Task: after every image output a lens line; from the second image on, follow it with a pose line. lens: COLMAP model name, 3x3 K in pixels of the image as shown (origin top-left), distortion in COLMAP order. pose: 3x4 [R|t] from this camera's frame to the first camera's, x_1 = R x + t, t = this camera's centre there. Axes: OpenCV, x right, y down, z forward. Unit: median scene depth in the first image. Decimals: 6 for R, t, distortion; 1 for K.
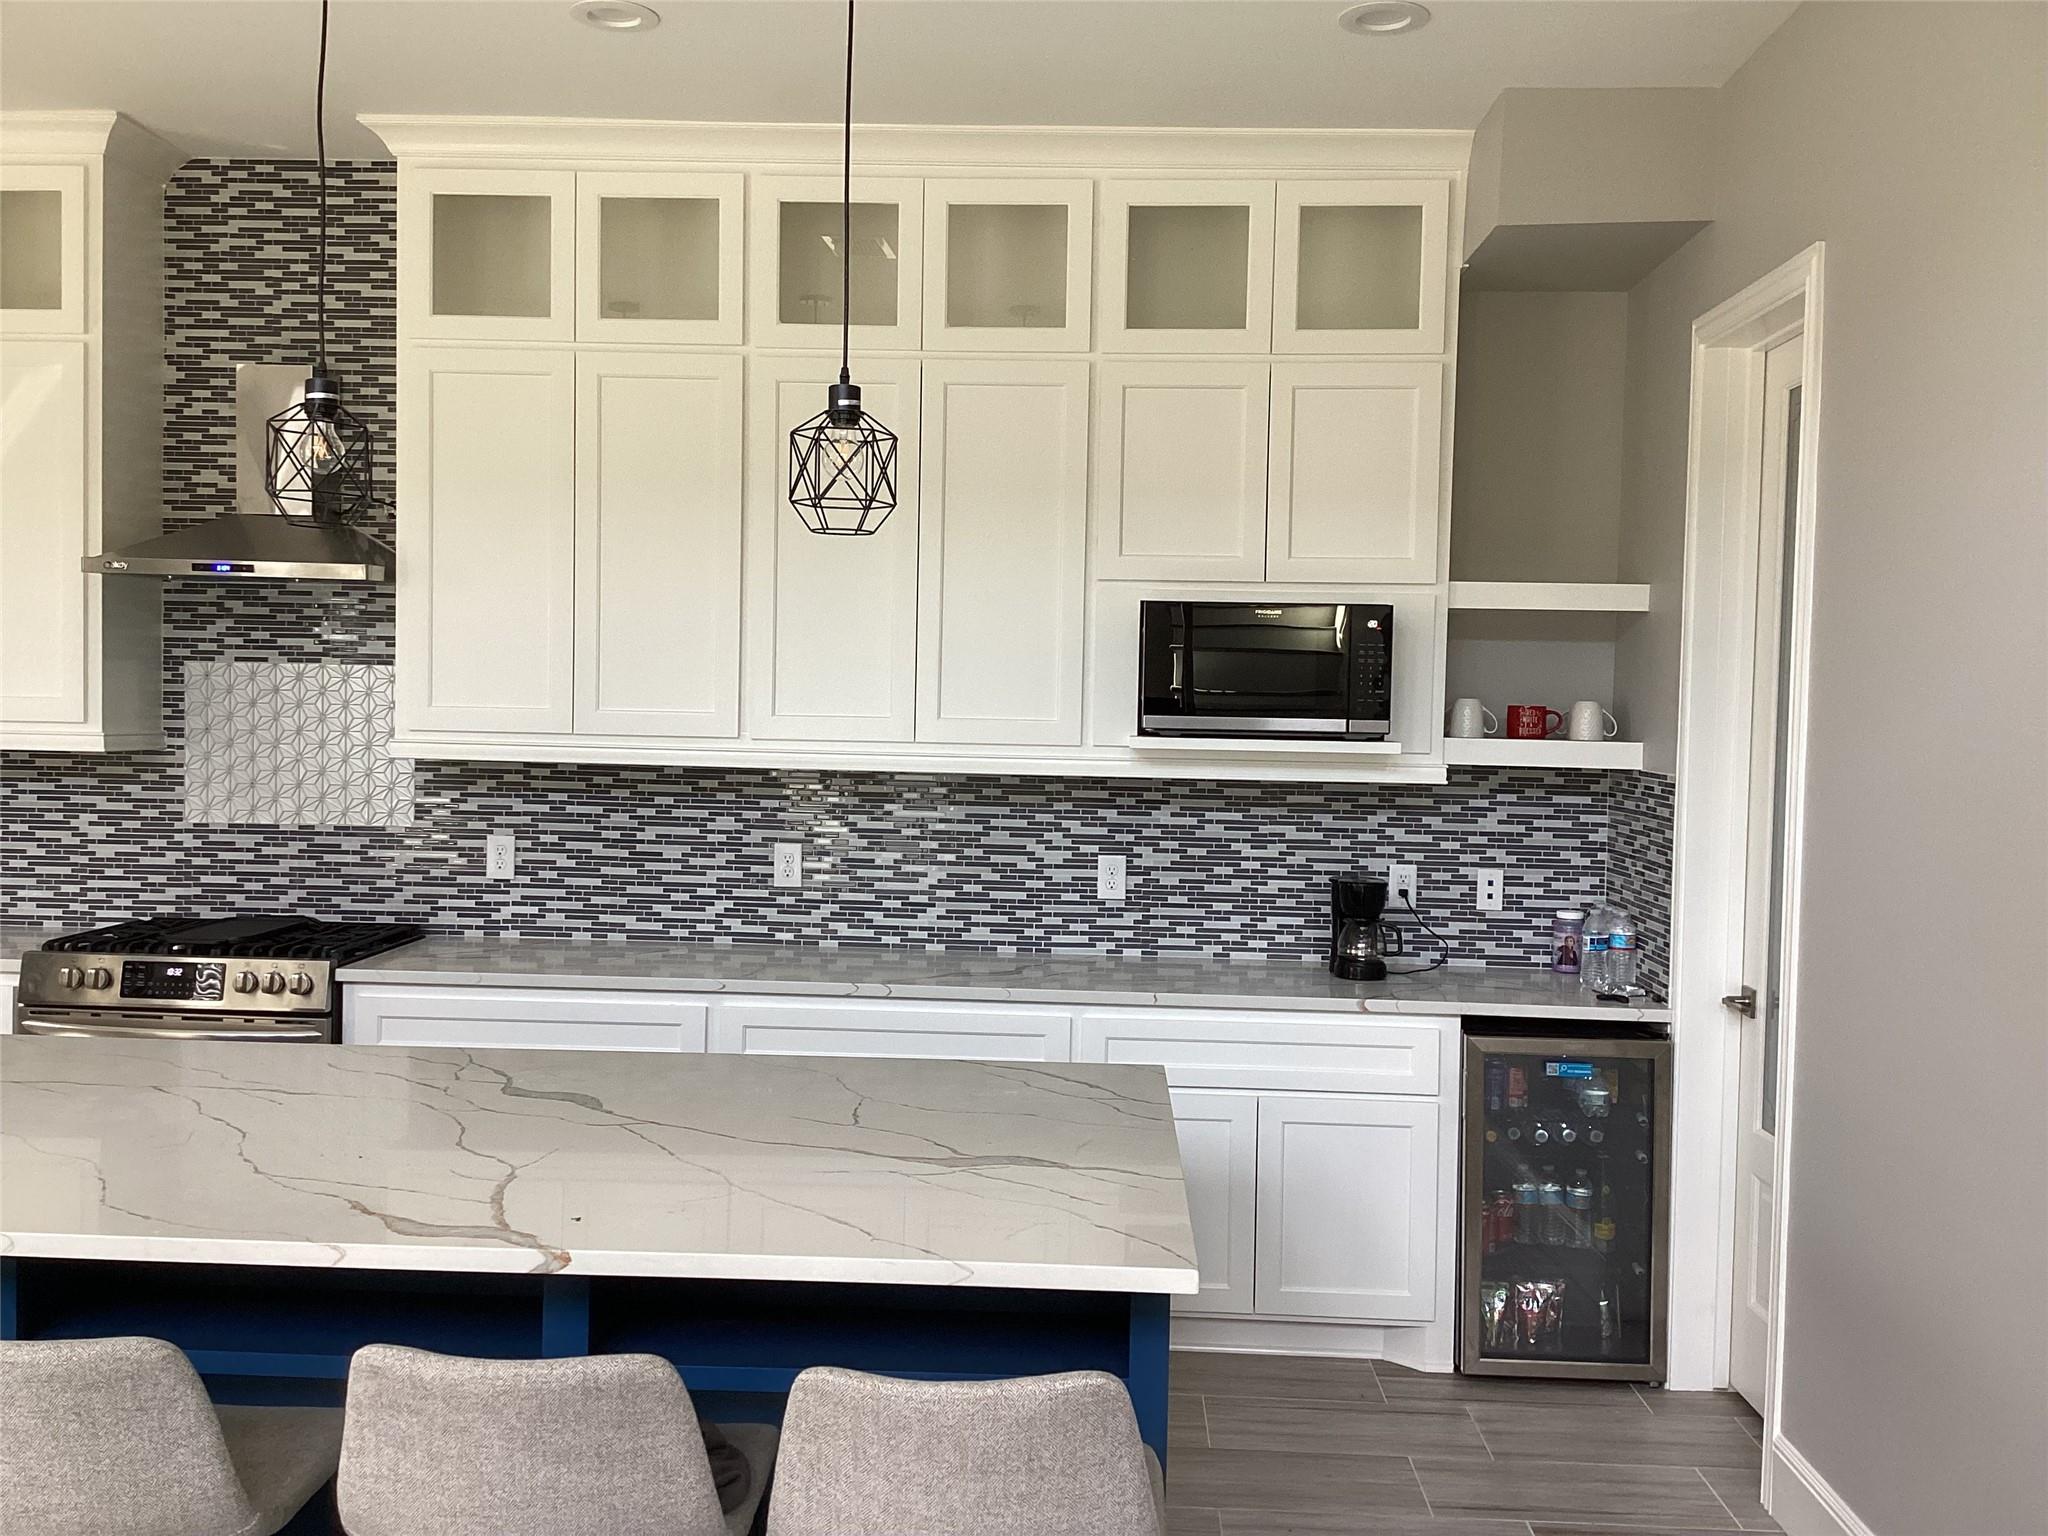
lens RADIAL K [[1869.9, 0, 1035.7], [0, 1869.9, 759.8], [0, 0, 1]] dist [0.121140, -0.254811]
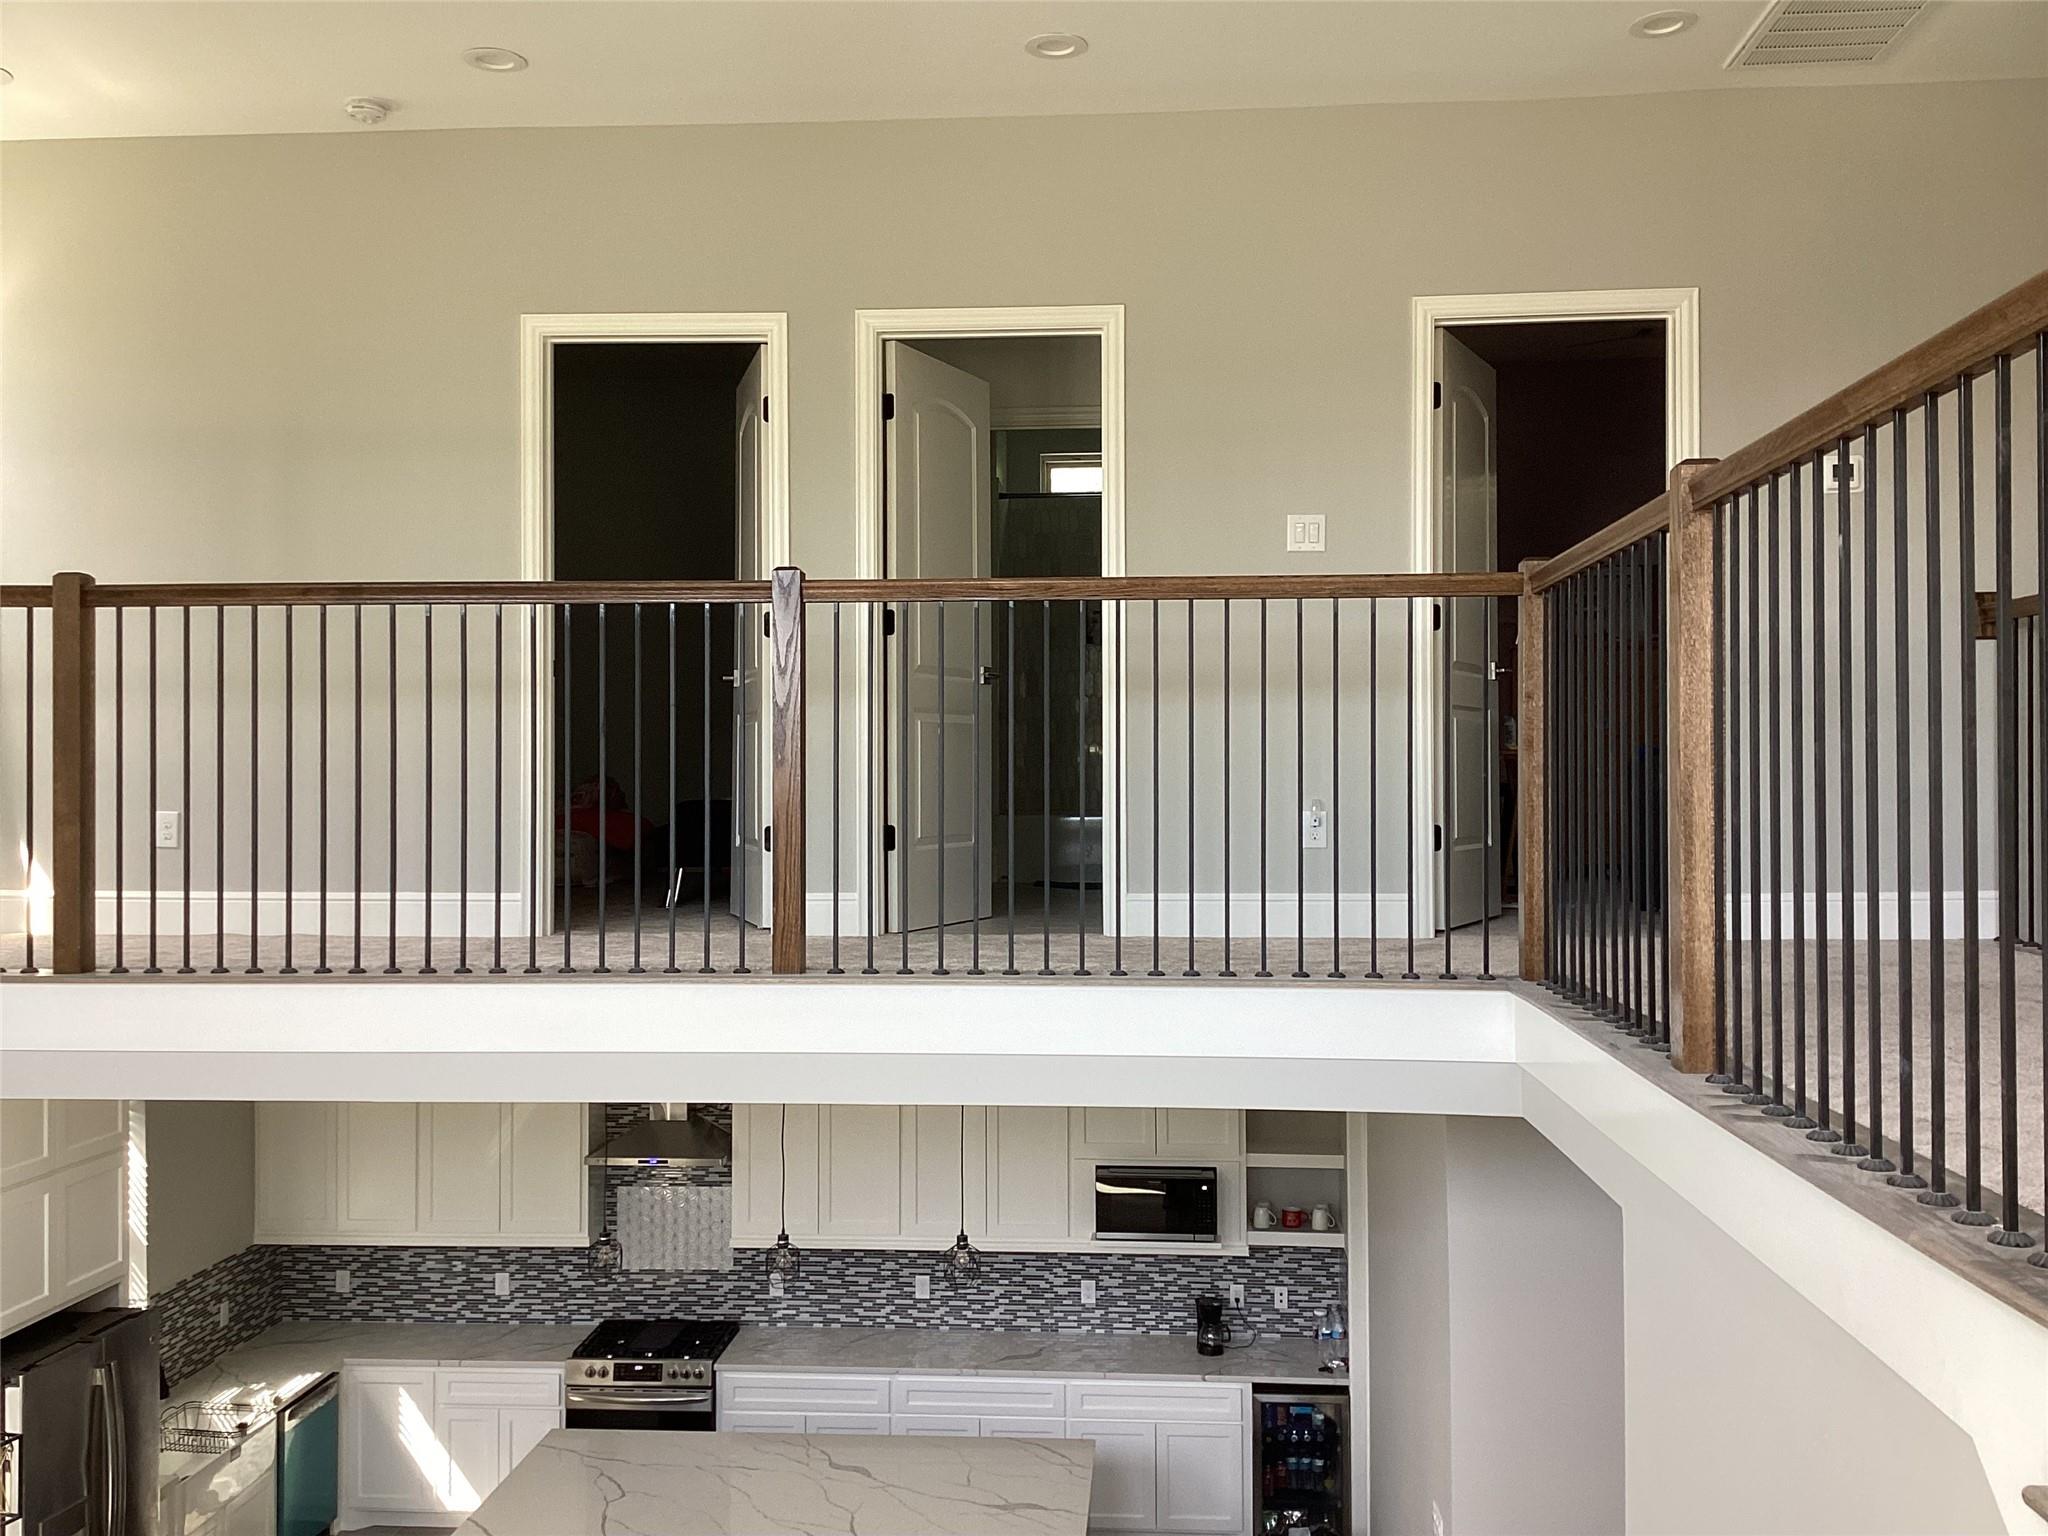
lens RADIAL K [[1860.4, 0, 1030.1], [0, 1860.4, 755.1], [0, 0, 1]] dist [0.139016, -0.262737]
pose [[0.999042, -0.025786, -0.035355, 0.063146], [0.024267, 0.998792, -0.042723, -0.410139], [0.036414, 0.041825, 0.998461, -0.970631]]
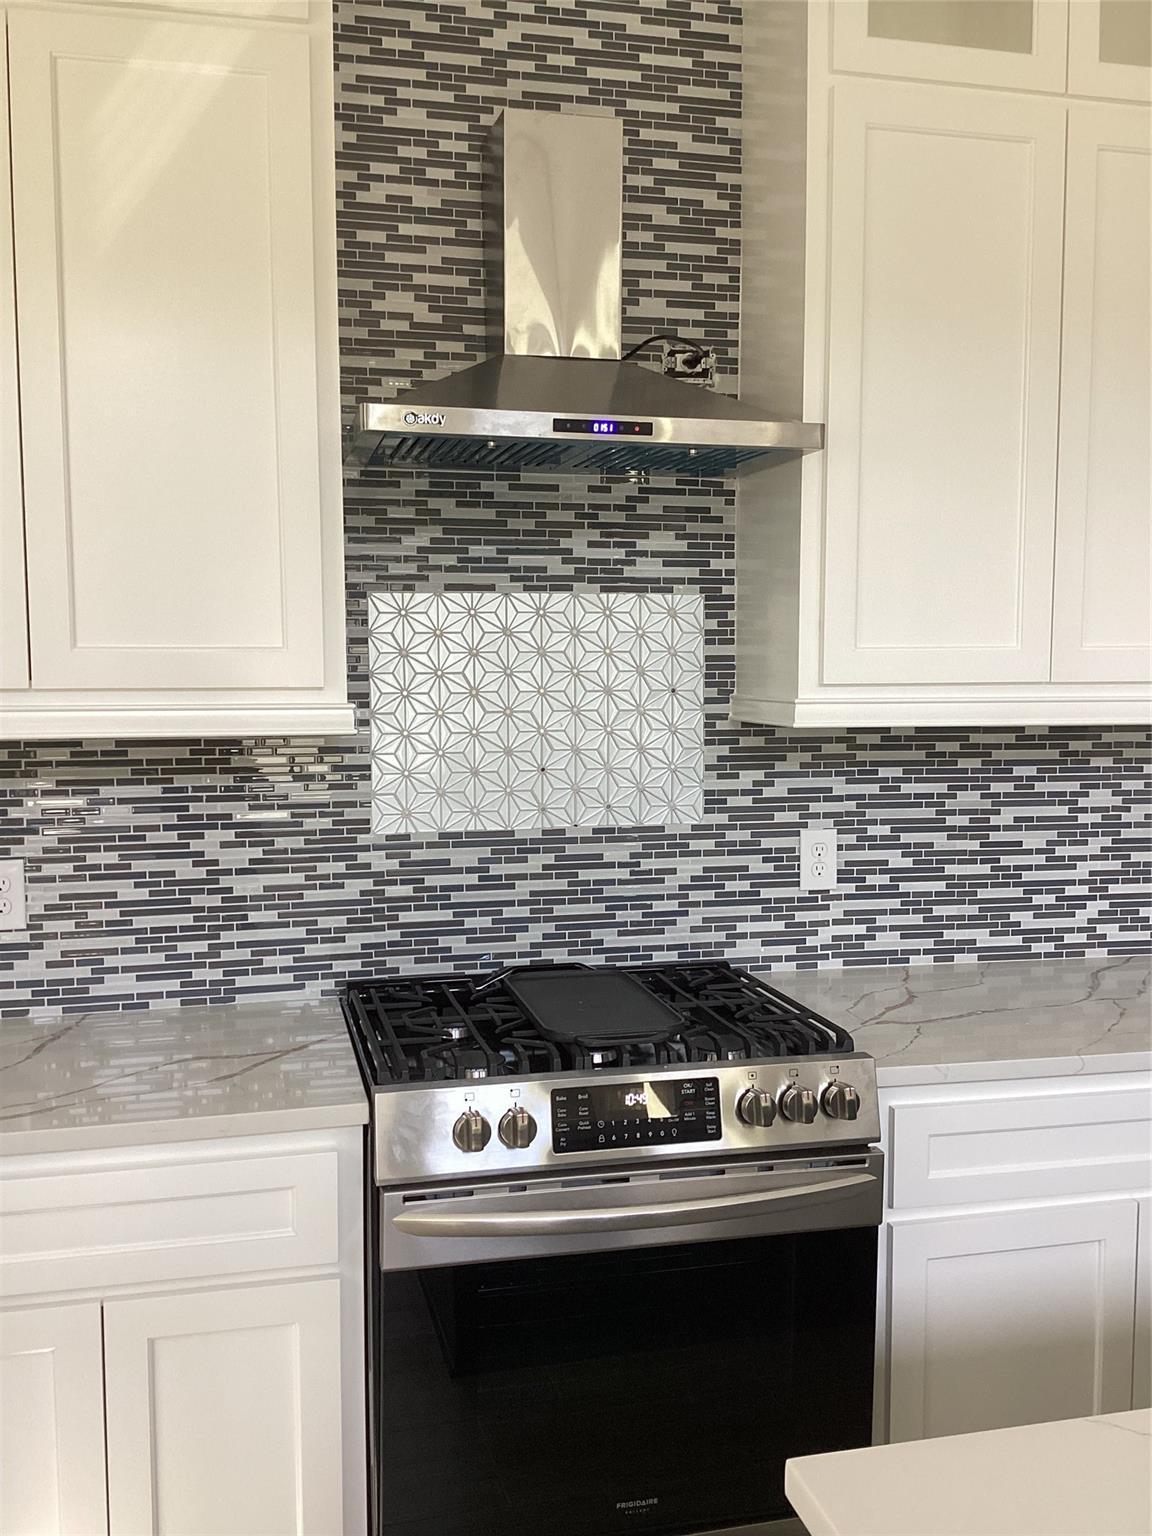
lens RADIAL K [[1395.3, 0, 576.0], [0, 1395.3, 768.0], [0, 0, 1]] dist [0.139016, -0.262737]
pose [[0.963081, -0.043834, 0.265619, -0.514944], [0.031155, 0.998173, 0.051761, -0.013791], [-0.267403, -0.041575, 0.962688, 0.513557]]
